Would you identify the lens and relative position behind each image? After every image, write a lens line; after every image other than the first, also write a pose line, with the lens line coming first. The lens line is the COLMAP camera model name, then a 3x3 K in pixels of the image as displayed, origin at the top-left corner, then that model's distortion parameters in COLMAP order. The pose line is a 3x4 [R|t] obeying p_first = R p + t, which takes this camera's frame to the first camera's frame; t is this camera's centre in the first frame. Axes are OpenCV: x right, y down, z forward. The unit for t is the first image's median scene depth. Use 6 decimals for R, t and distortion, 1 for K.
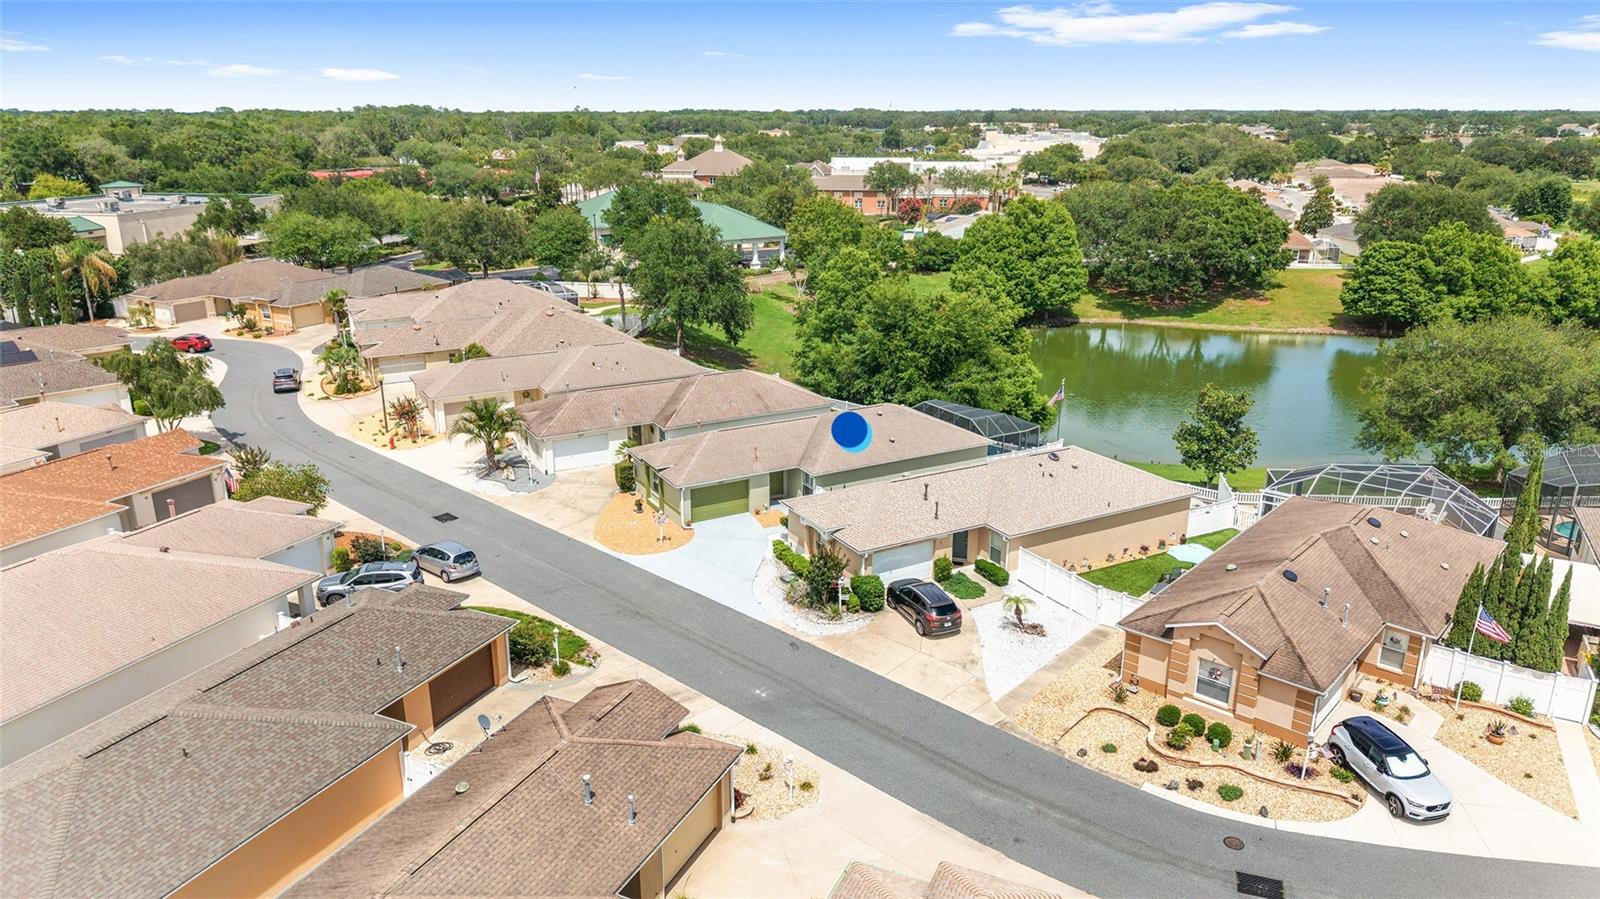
lens RADIAL K [[1071.8, 0, 800.0], [0, 1071.8, 449.5], [0, 0, 1]] dist [0.019368, -0.022042]
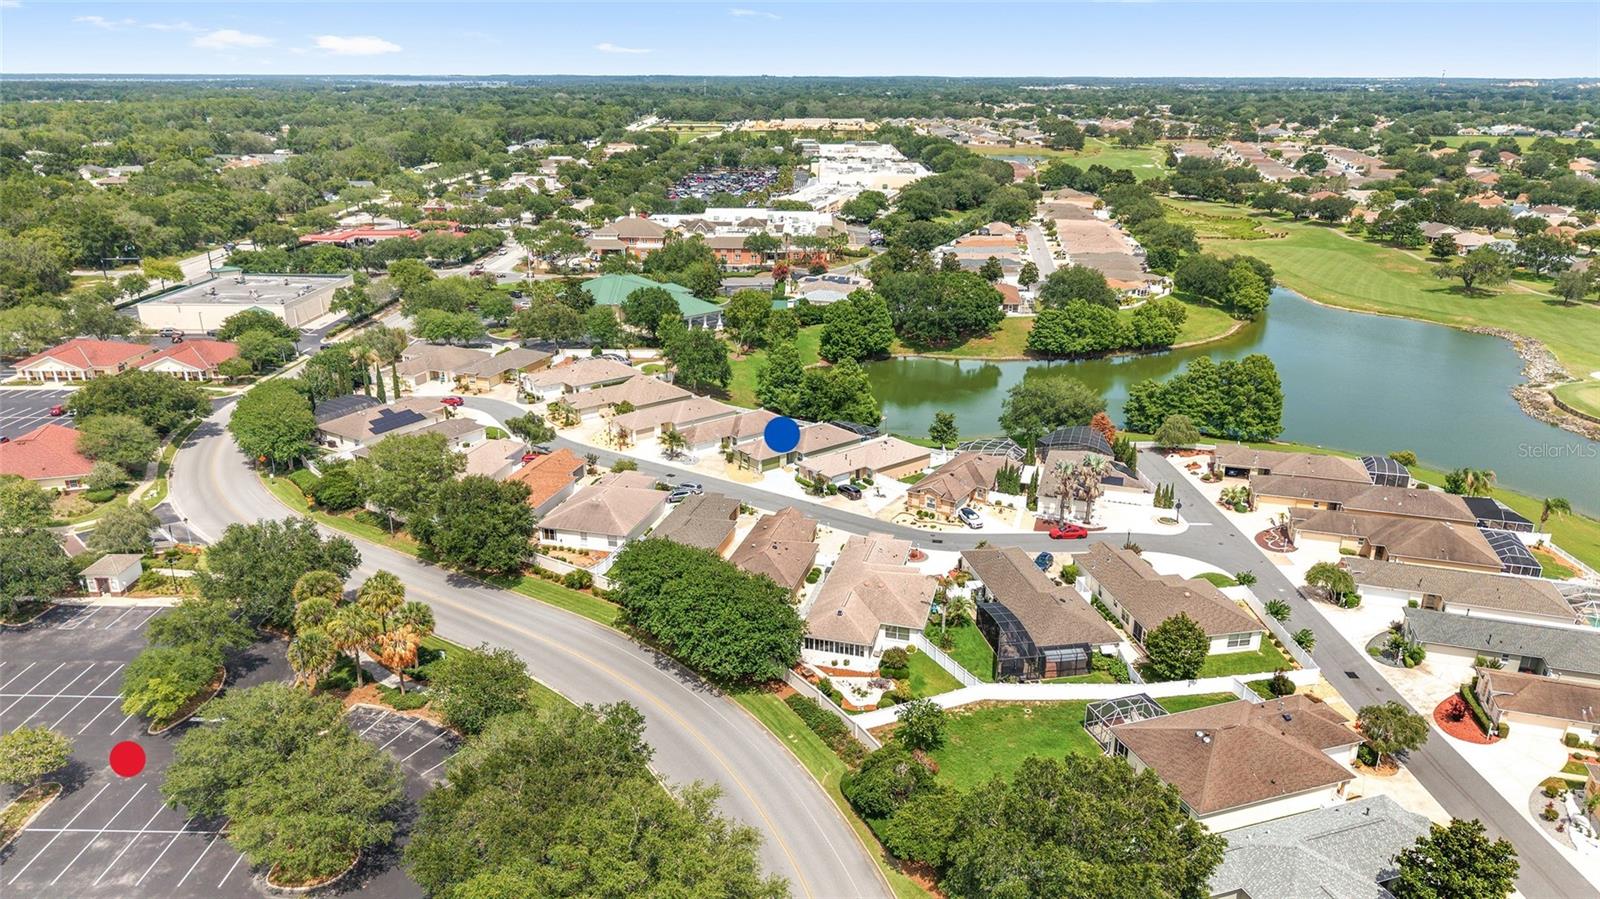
lens RADIAL K [[1071.8, 0, 800.0], [0, 1071.8, 449.5], [0, 0, 1]] dist [0.019368, -0.022042]
pose [[0.985227, -0.052799, 0.162909, -0.417363], [0.047372, 0.998191, 0.037027, -0.082623], [-0.164569, -0.028763, 0.985946, -1.636236]]
